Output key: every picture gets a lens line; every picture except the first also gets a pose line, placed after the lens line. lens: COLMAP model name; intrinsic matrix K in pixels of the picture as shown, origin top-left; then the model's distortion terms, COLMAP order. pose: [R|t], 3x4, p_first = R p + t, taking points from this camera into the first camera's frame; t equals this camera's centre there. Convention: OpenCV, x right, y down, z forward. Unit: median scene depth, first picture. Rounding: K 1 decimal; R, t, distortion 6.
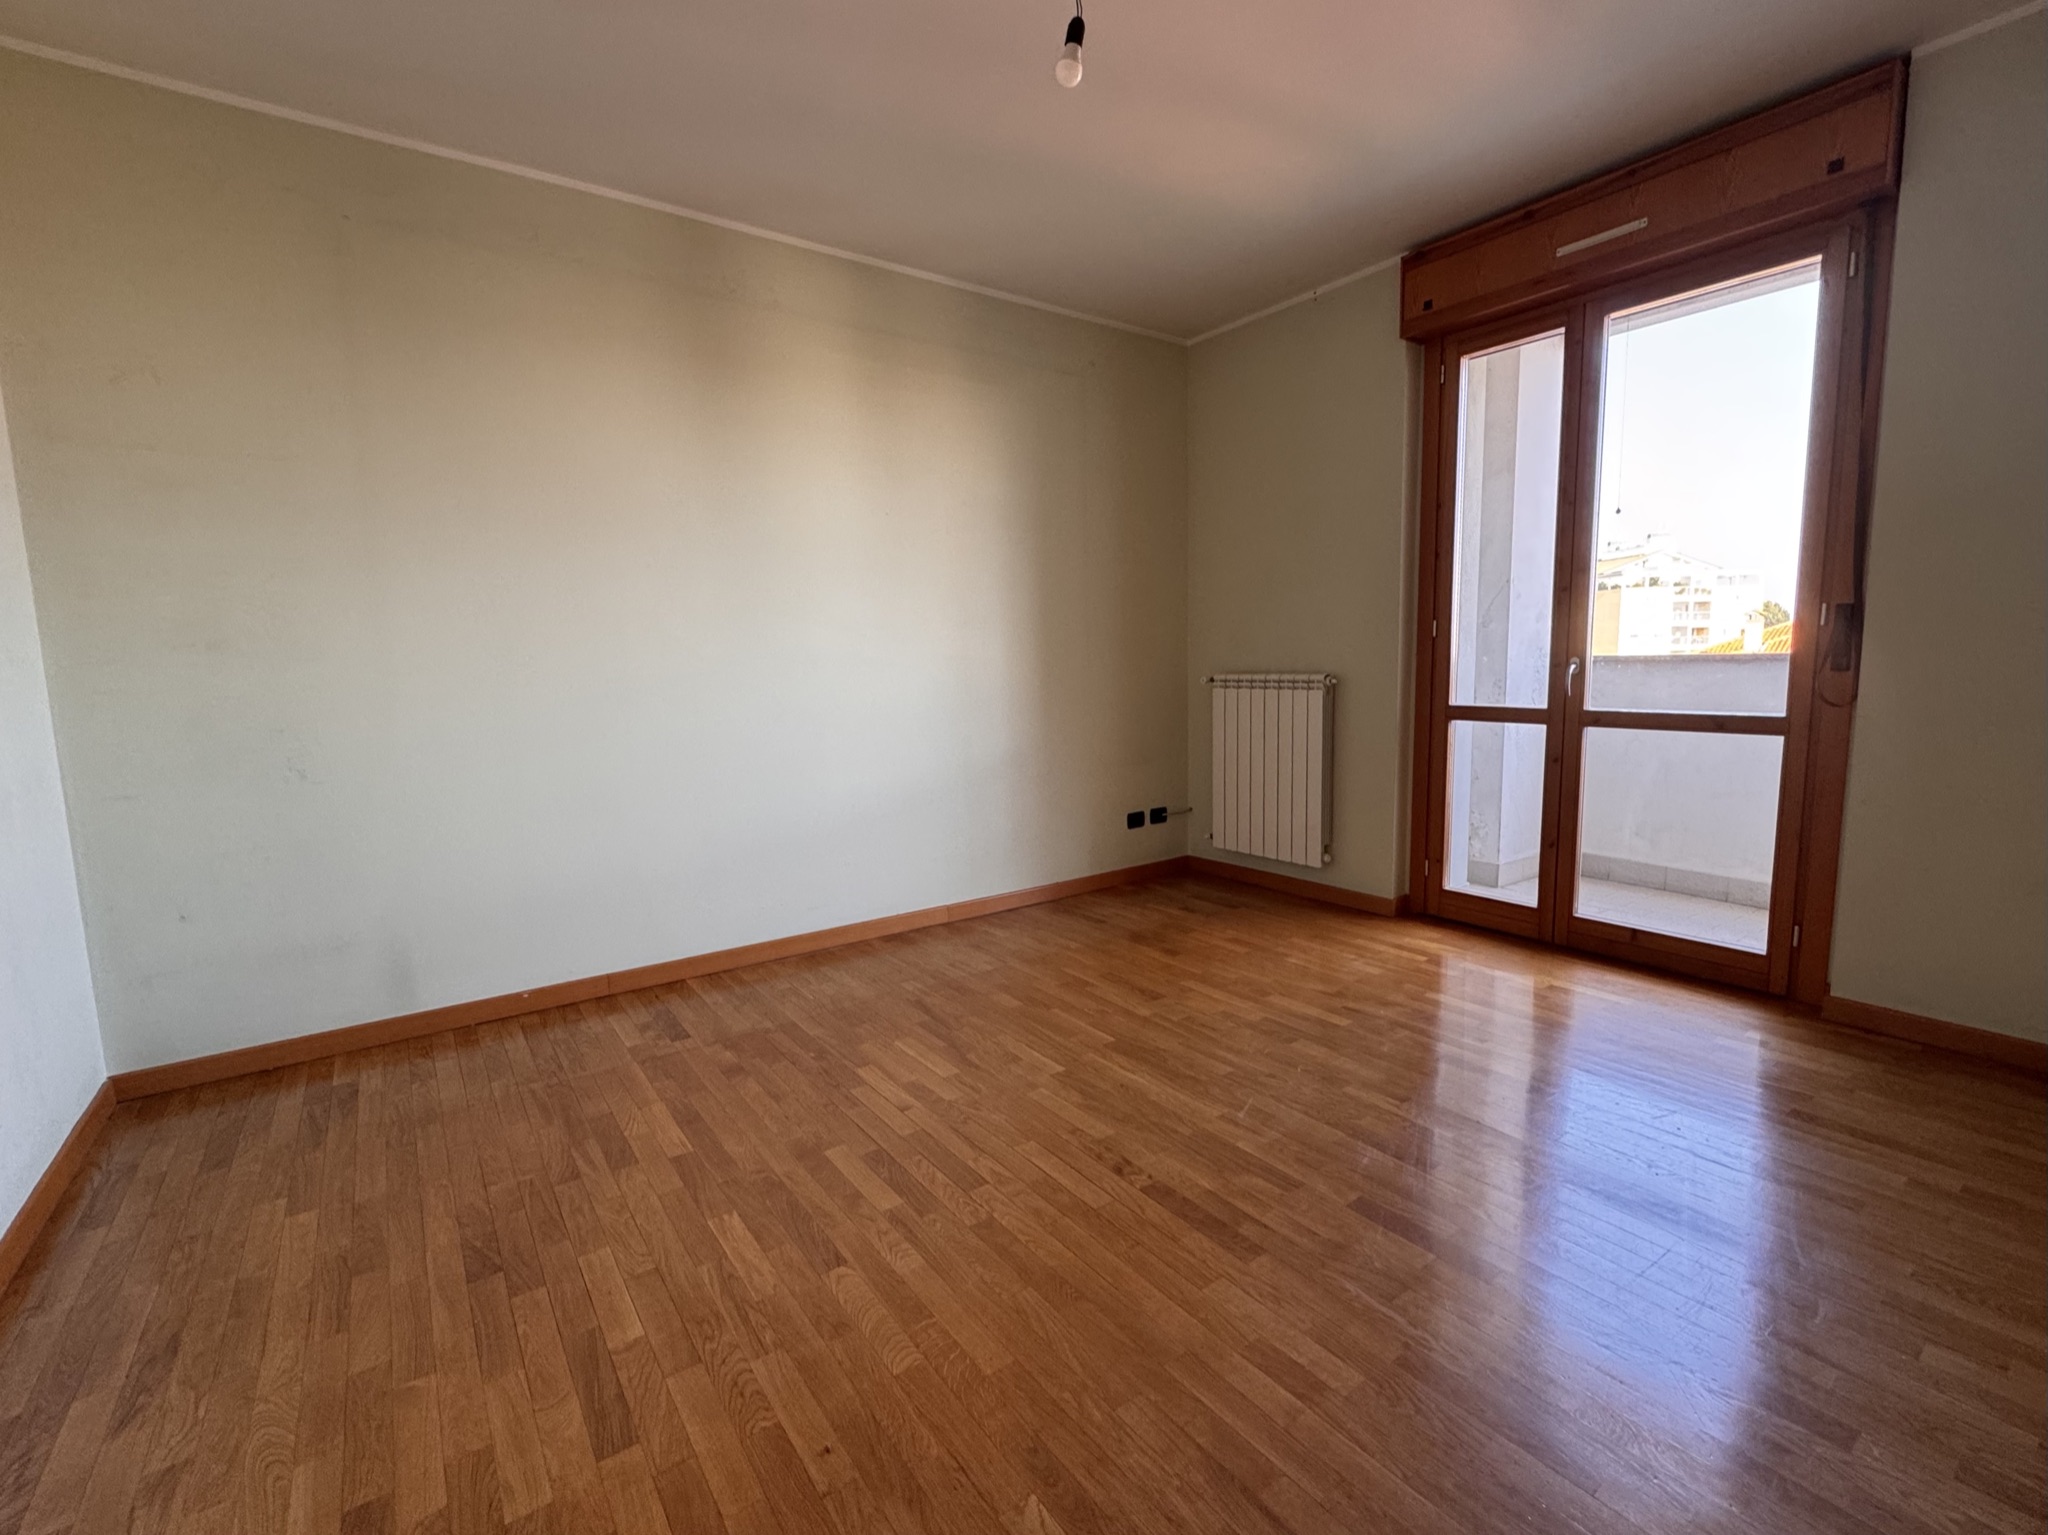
lens RADIAL K [[832.3, 0, 1012.3], [0, 832.3, 759.5], [0, 0, 1]] dist [-0.004453, -0.000020]
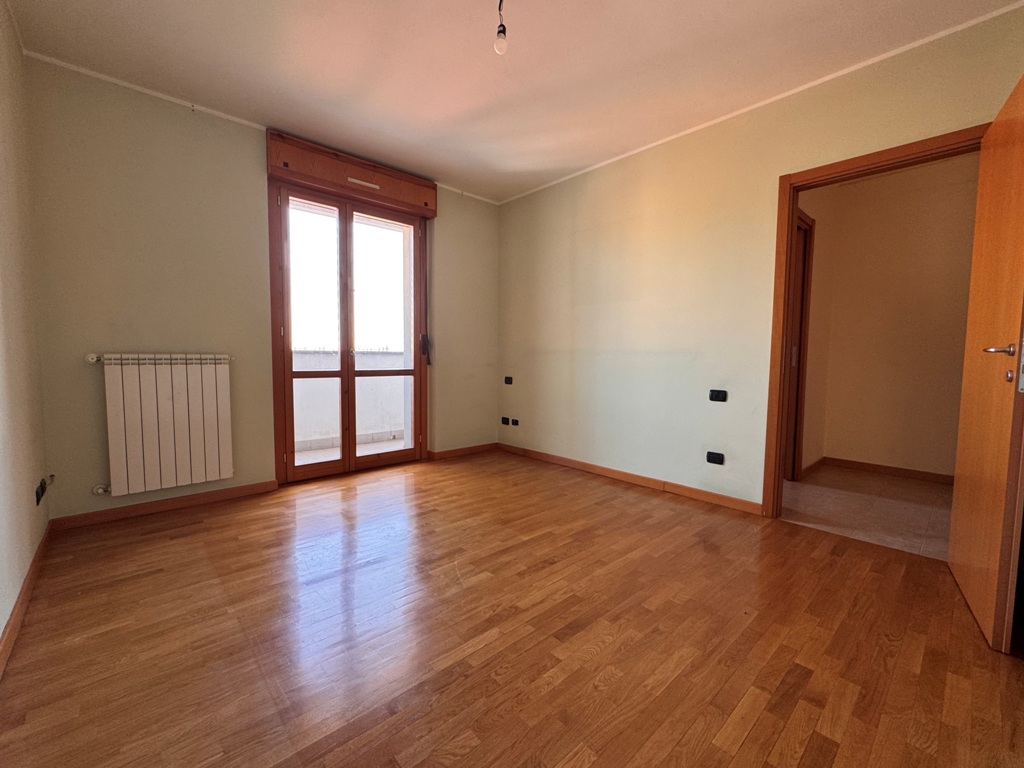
lens RADIAL K [[416.2, 0, 504.5], [0, 416.2, 383.2], [0, 0, 1]] dist [-0.004453, -0.000020]
pose [[-0.062101, -0.046226, 0.996999, -0.524073], [0.110974, 0.992413, 0.052926, -0.036770], [-0.991881, 0.113927, -0.056500, 0.613007]]
